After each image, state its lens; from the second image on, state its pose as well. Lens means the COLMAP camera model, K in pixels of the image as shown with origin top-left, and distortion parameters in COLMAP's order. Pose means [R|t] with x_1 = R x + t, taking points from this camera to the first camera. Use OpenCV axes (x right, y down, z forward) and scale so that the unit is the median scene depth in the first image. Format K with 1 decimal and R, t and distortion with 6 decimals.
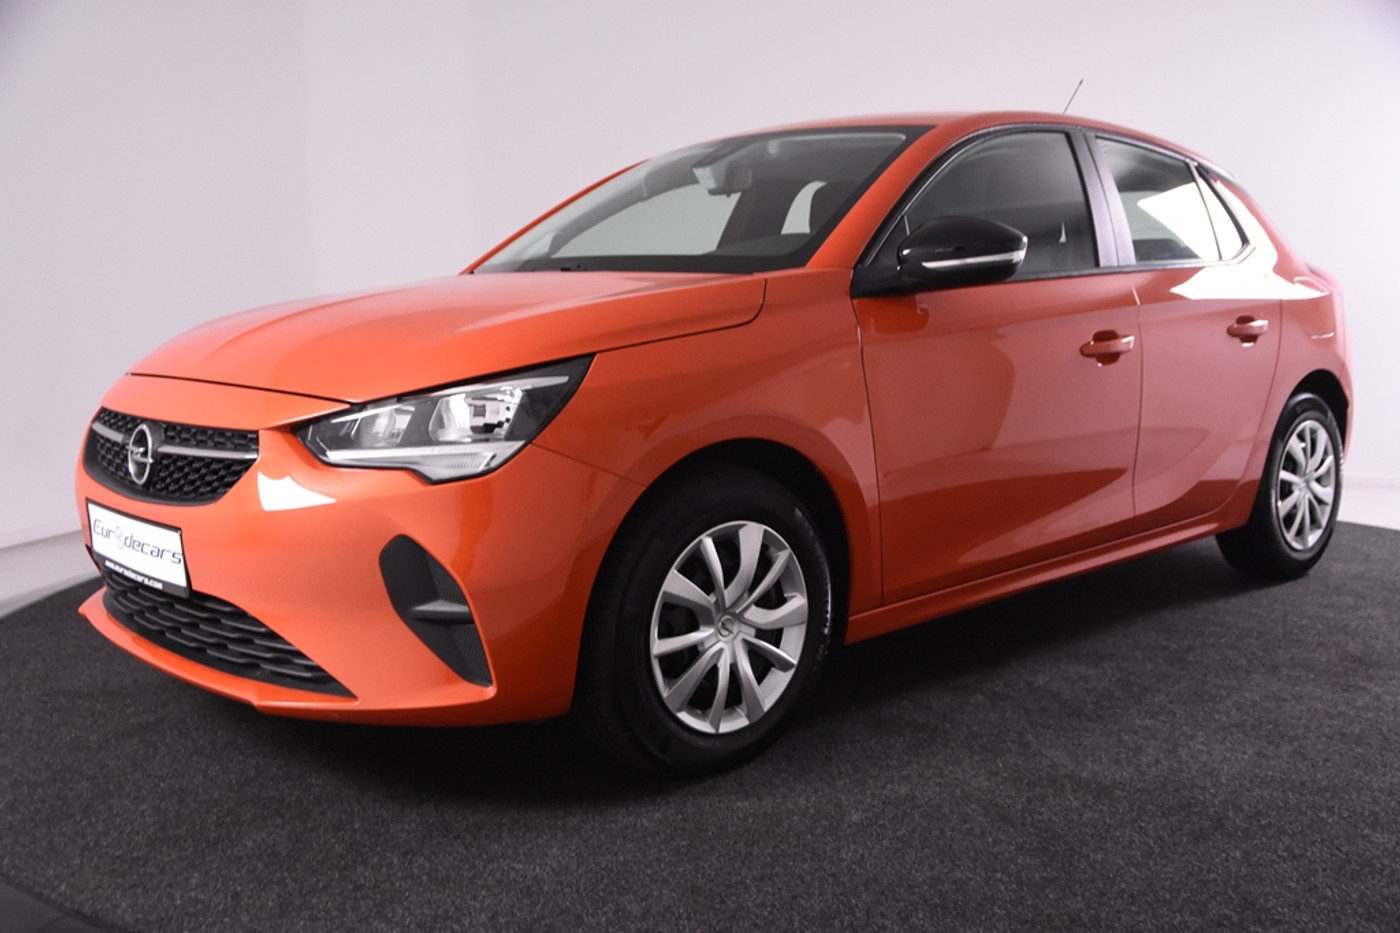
lens RADIAL K [[1352.2, 0, 706.8], [0, 1352.2, 496.0], [0, 0, 1]] dist [-0.013898, 0.031418]
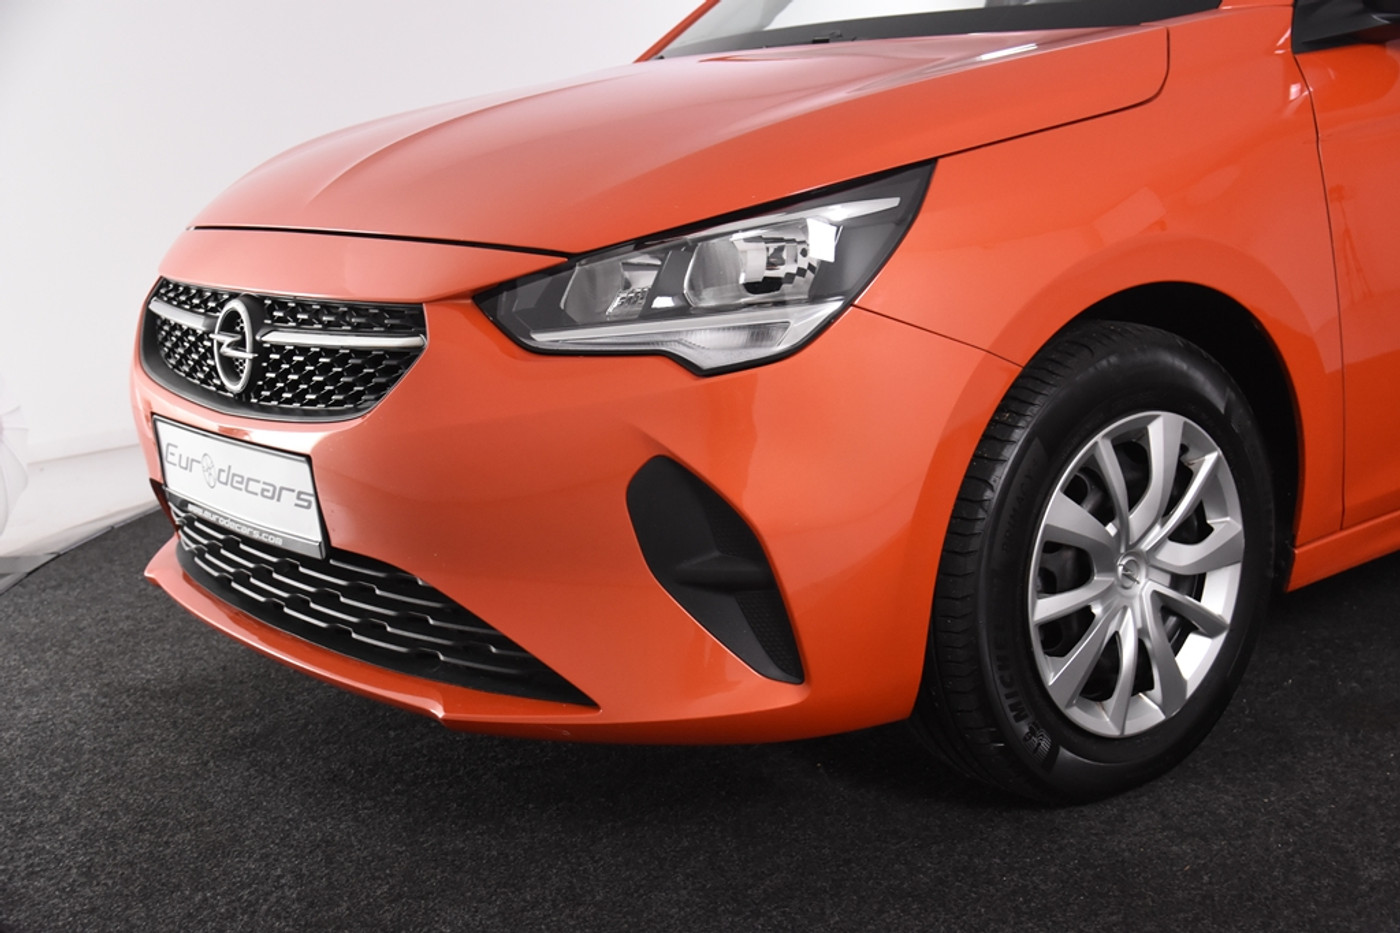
lens RADIAL K [[1748.1, 0, 700.0], [0, 1748.1, 466.5], [0, 0, 1]] dist [0.033493, 0.001125]
pose [[0.996001, -0.036394, -0.081599, -0.118944], [0.041217, 0.997452, 0.058222, -0.012479], [0.079272, -0.061353, 0.994963, 0.145886]]
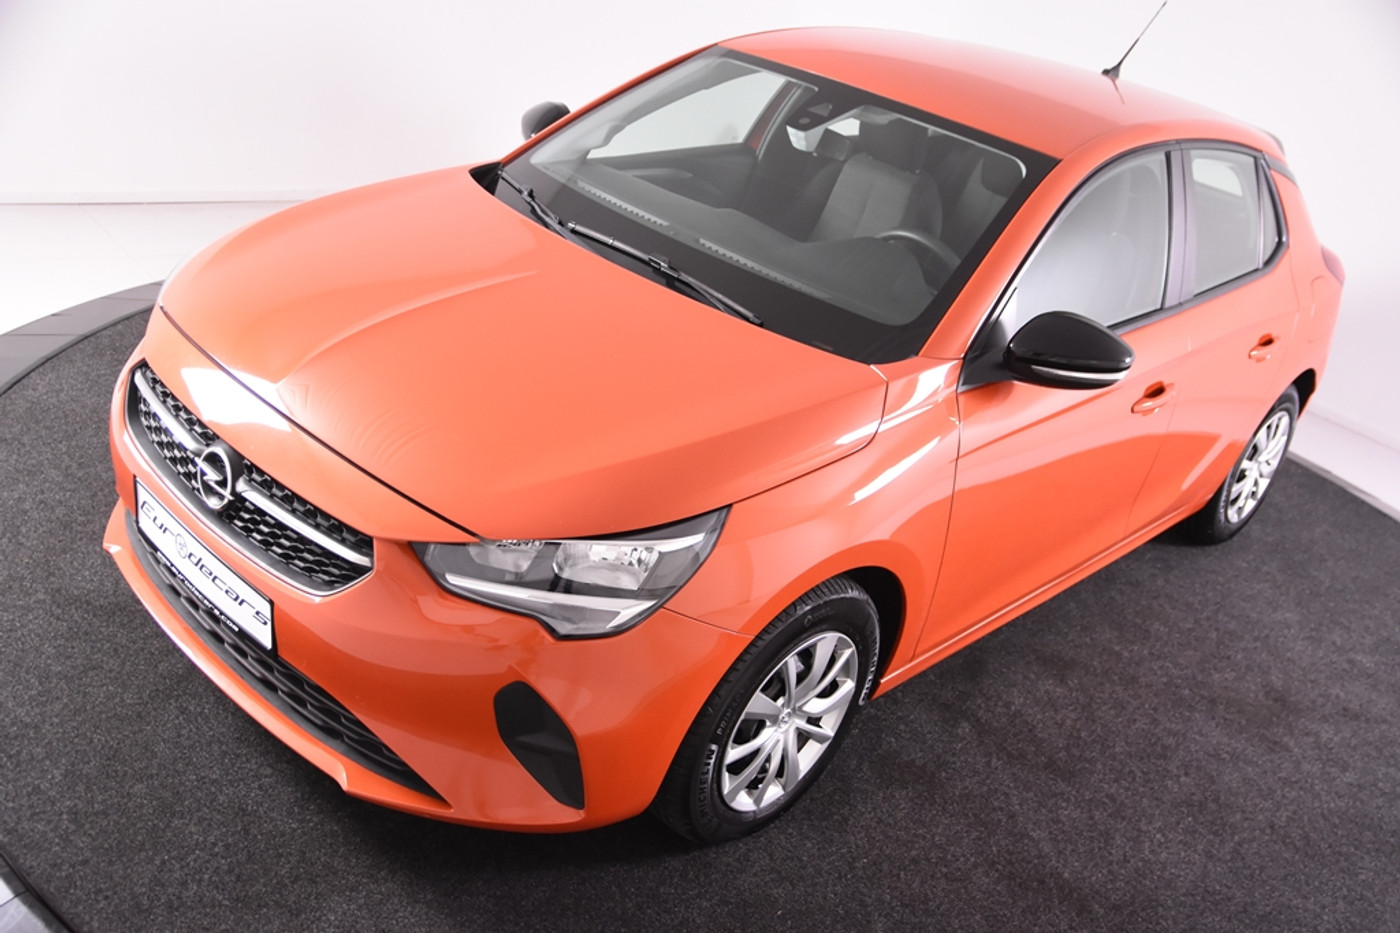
lens RADIAL K [[1331.2, 0, 700.0], [0, 1331.2, 466.5], [0, 0, 1]] dist [-0.008758, 0.004983]
pose [[0.977277, 0.140764, 0.158475, -0.238332], [-0.184304, 0.933595, 0.307299, -0.387721], [-0.104695, -0.329524, 0.938325, 0.099712]]
